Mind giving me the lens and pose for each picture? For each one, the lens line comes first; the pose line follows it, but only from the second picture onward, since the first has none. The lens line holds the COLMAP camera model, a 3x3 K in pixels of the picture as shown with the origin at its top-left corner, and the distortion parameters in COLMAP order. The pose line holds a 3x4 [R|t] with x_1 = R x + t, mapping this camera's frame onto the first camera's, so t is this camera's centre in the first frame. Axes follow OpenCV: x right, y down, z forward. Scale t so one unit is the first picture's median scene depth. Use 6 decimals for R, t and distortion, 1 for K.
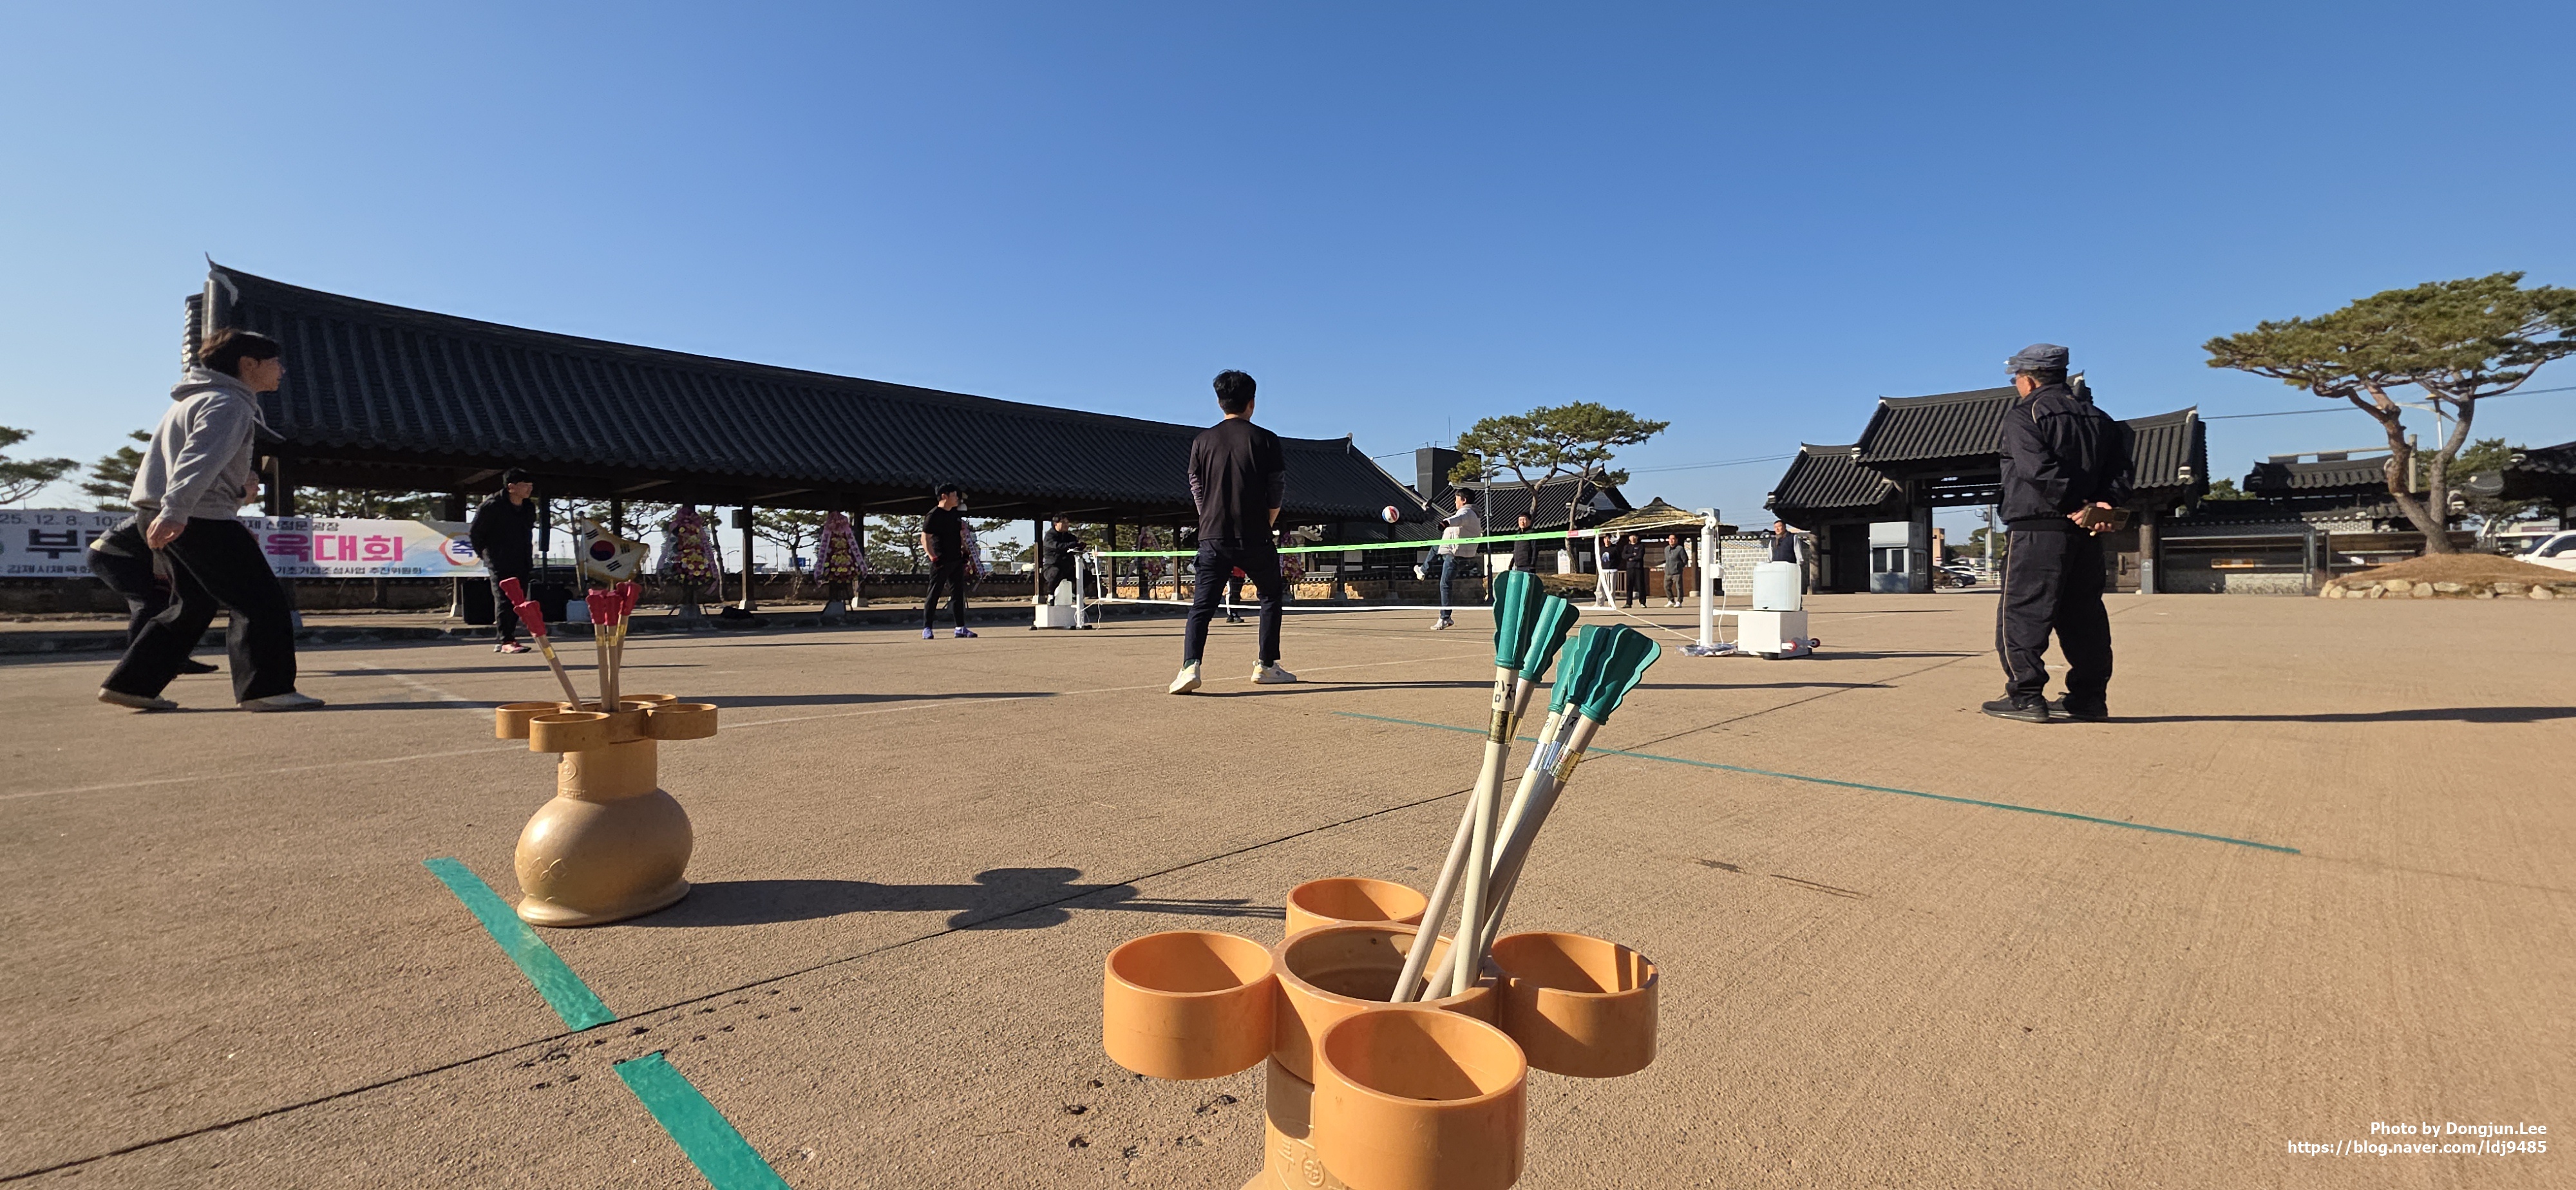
lens RADIAL K [[1014.9, 0, 1295.1], [0, 1014.9, 594.2], [0, 0, 1]] dist [0.005593, -0.001623]
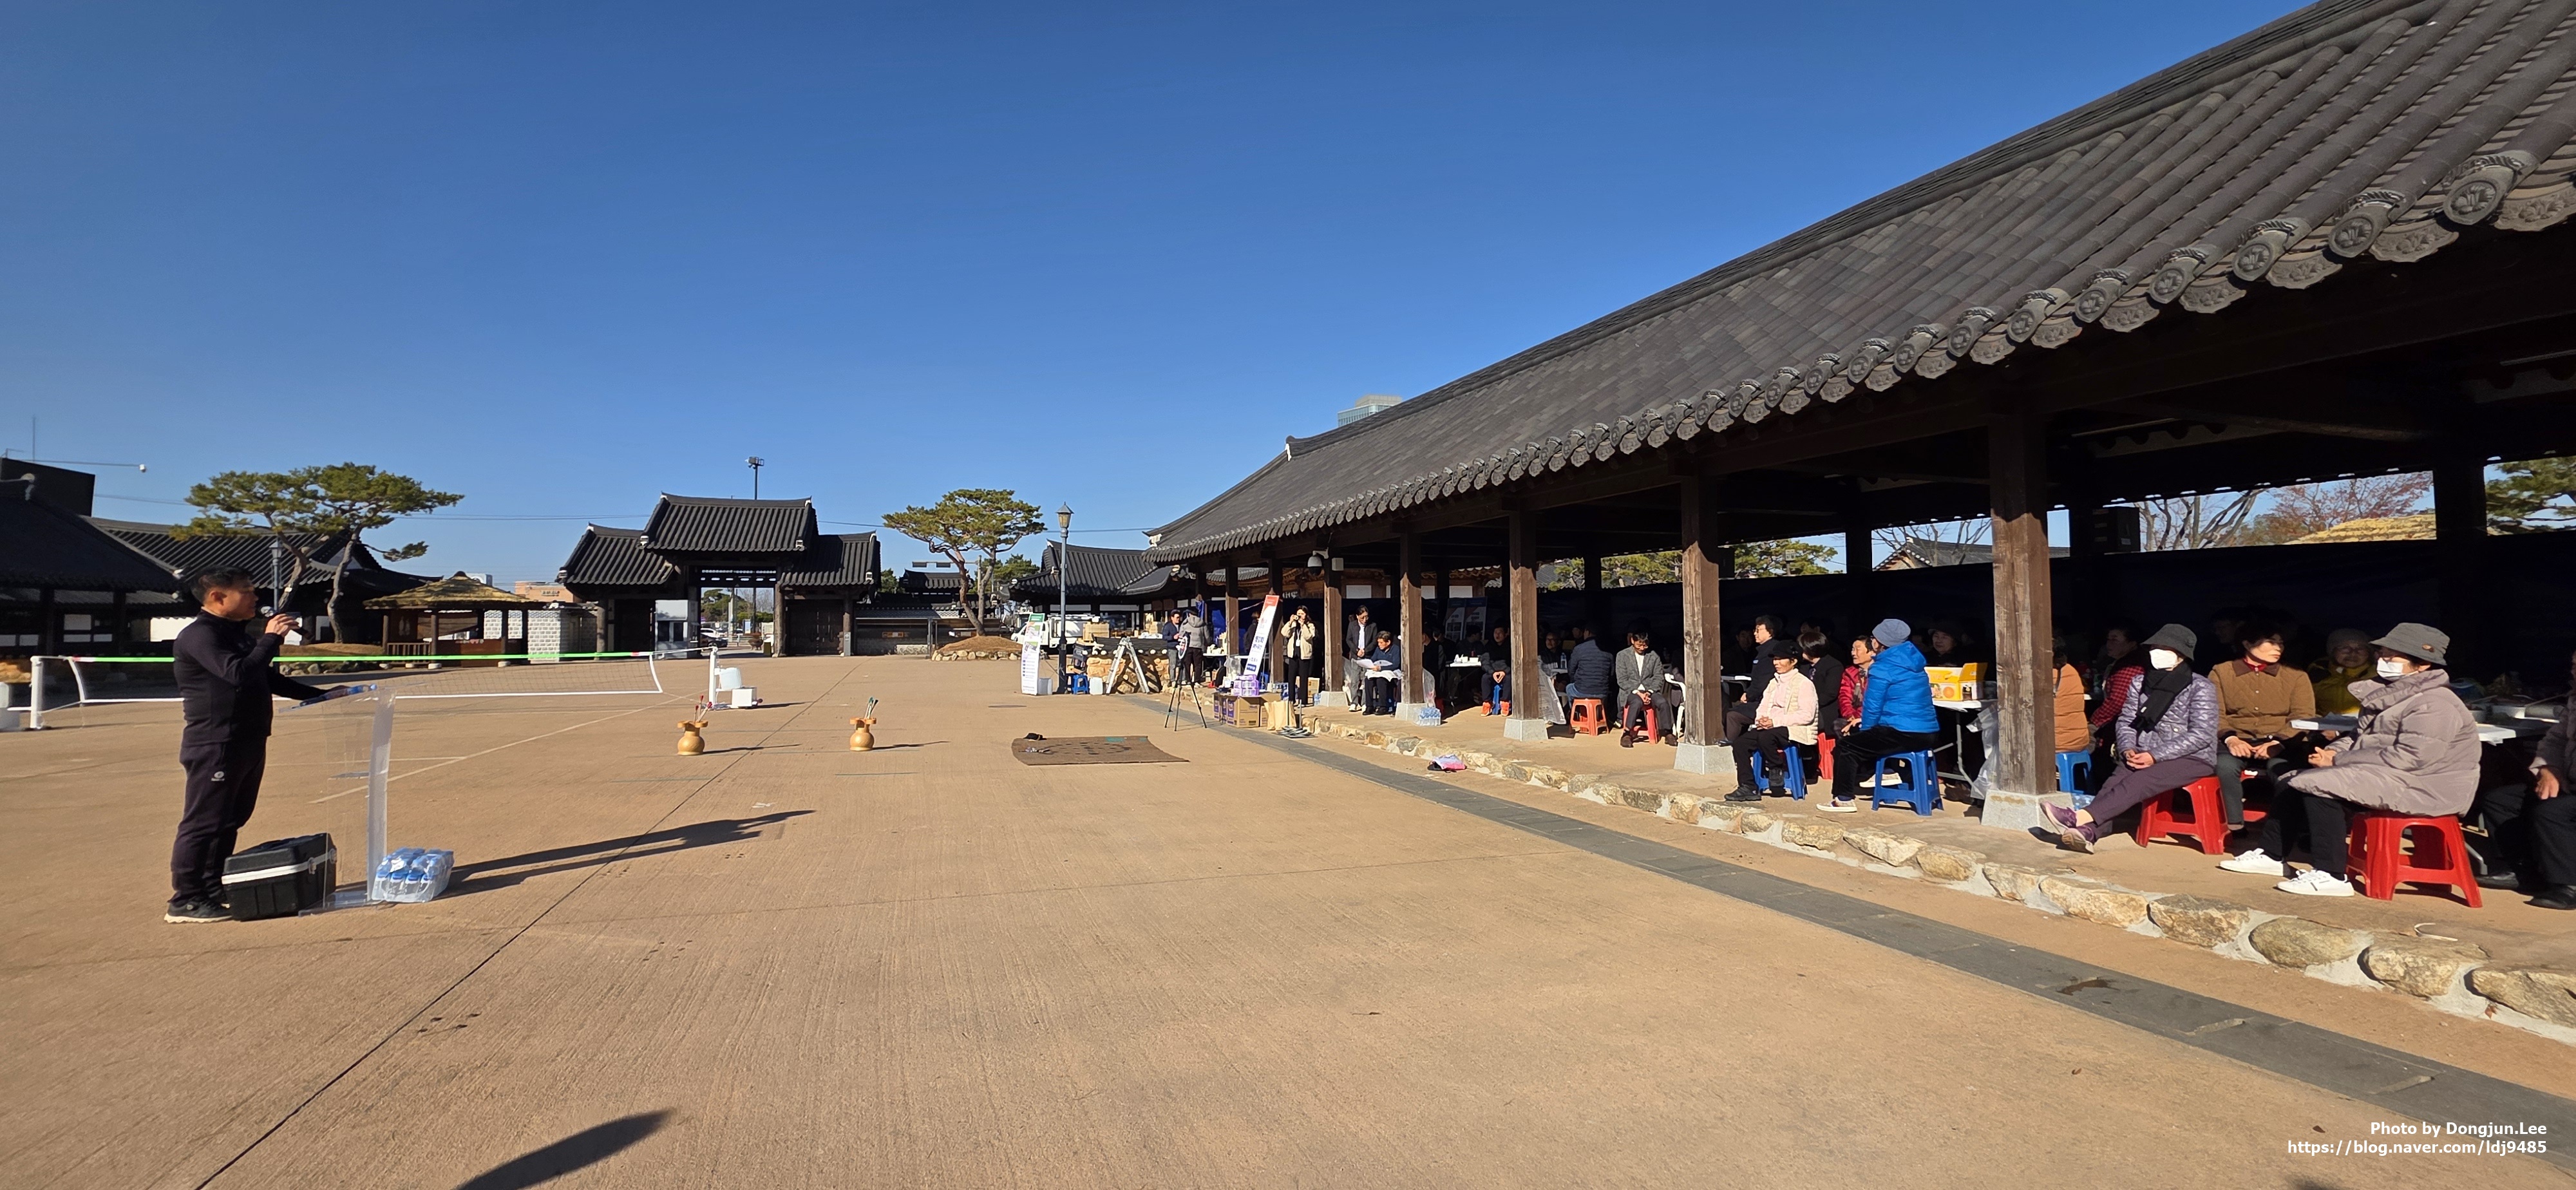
lens RADIAL K [[1021.1, 0, 1293.7], [0, 1021.1, 588.4], [0, 0, 1]] dist [0.000092, 0.000527]
pose [[0.438106, 0.040991, 0.897988, -0.201924], [0.010809, 0.998647, -0.050860, -0.014998], [-0.898858, 0.031988, 0.437070, -0.218976]]
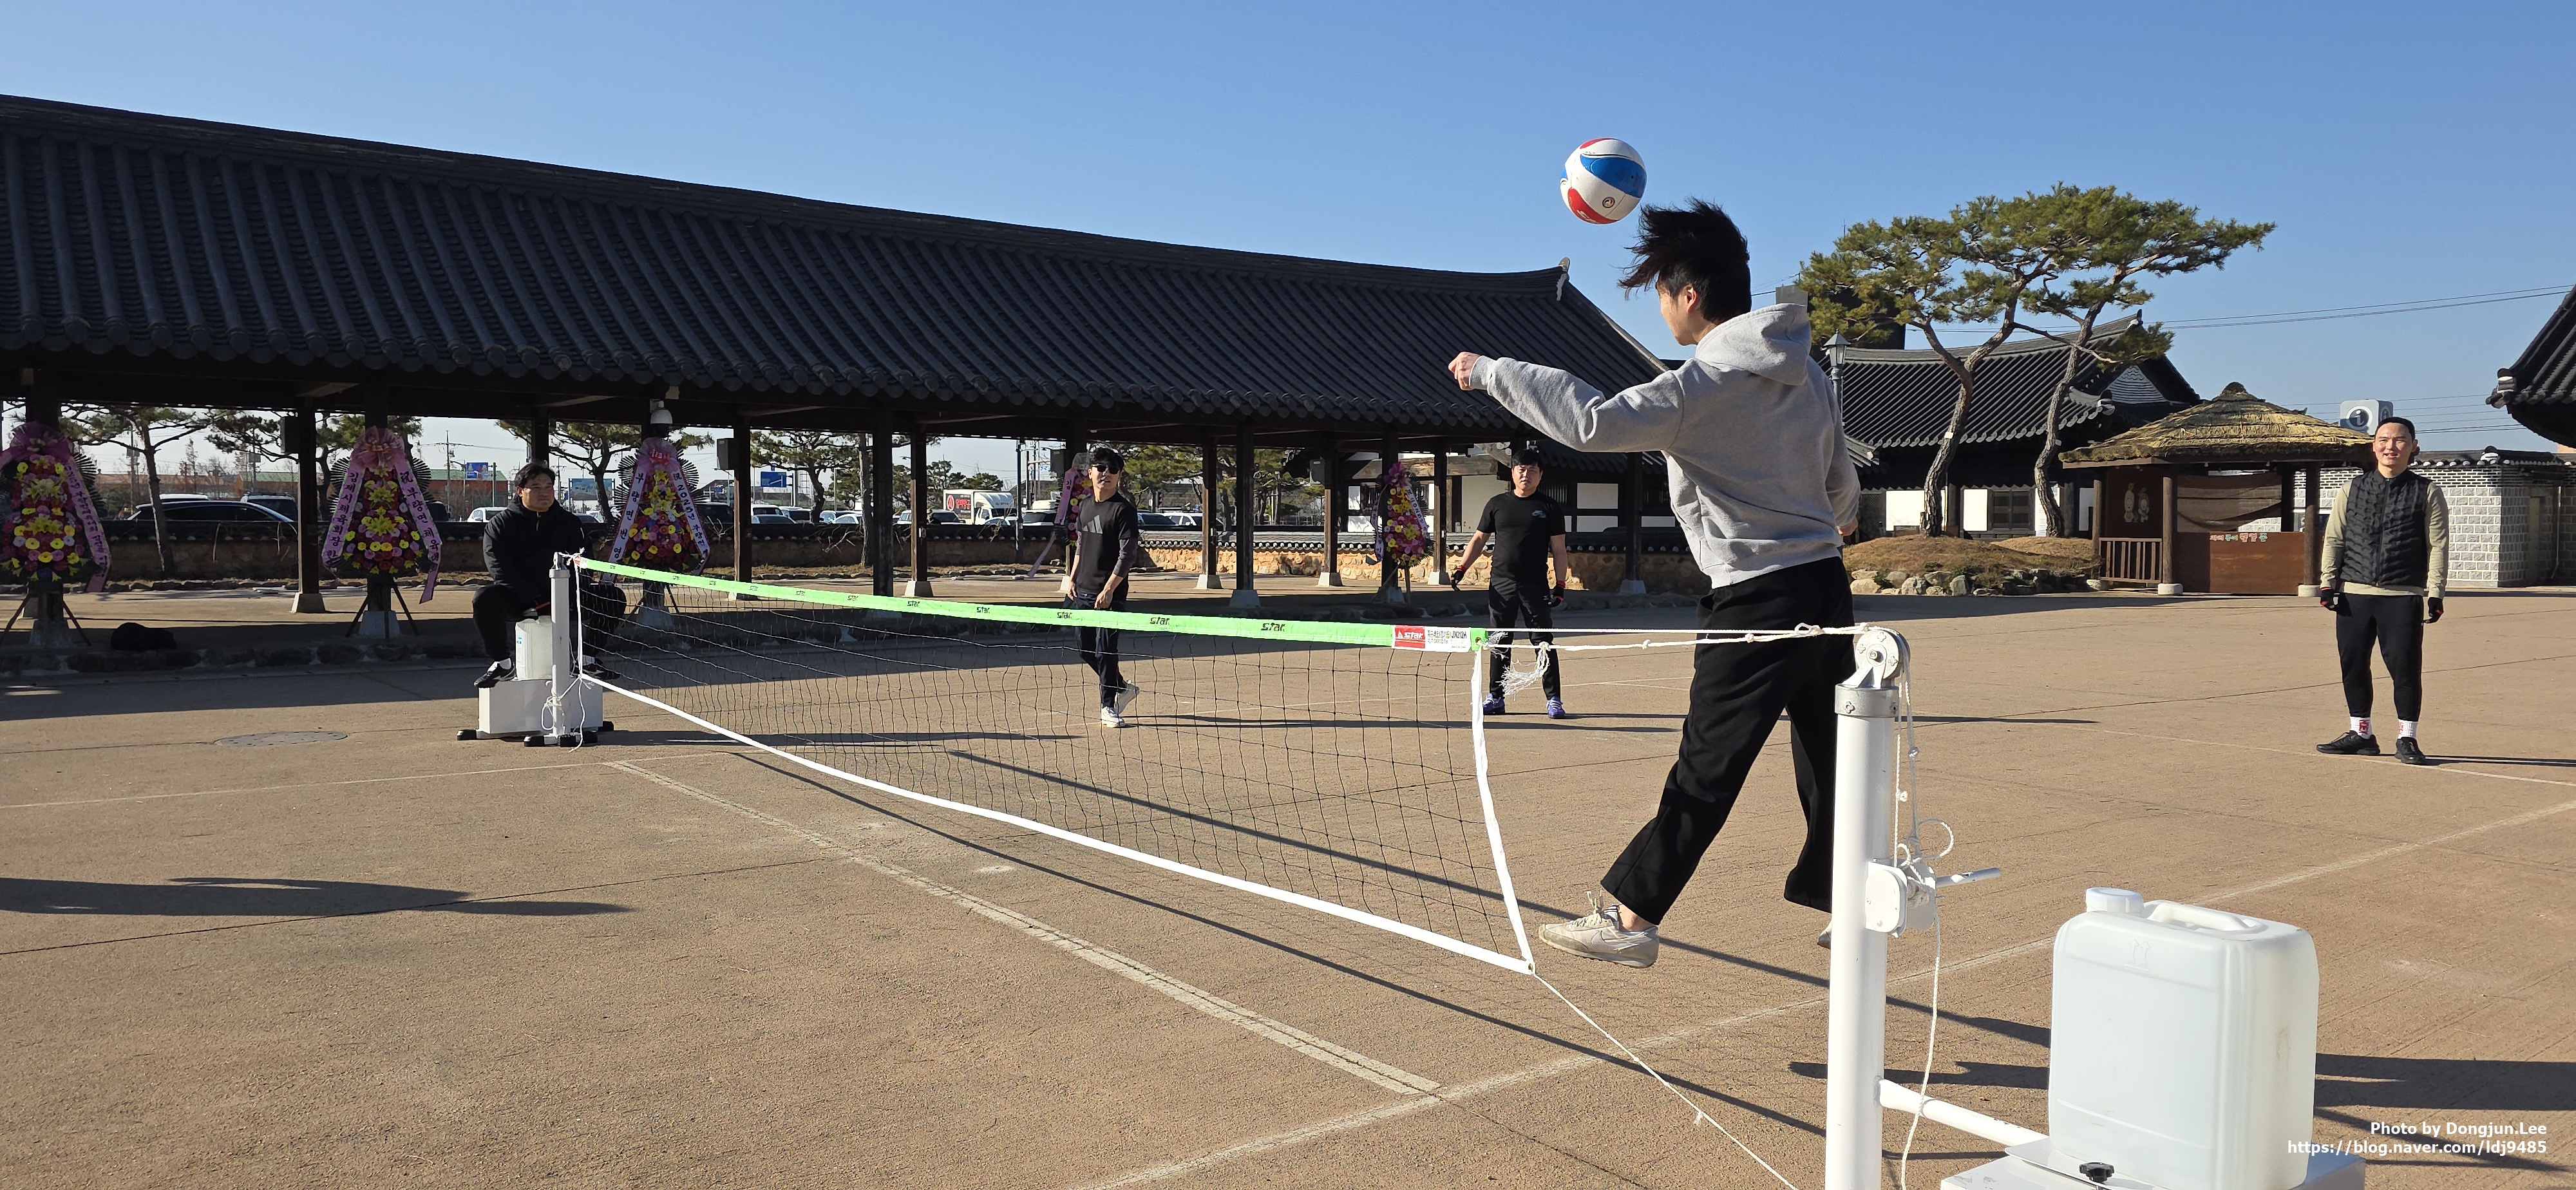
lens RADIAL K [[1711.7, 0, 1307.0], [0, 1711.7, 593.3], [0, 0, 1]] dist [0.054324, -0.037535]
pose [[0.985452, 0.020691, -0.168688, 0.065288], [-0.015160, 0.999307, 0.034009, -0.017446], [0.169275, -0.030957, 0.985083, 0.119222]]
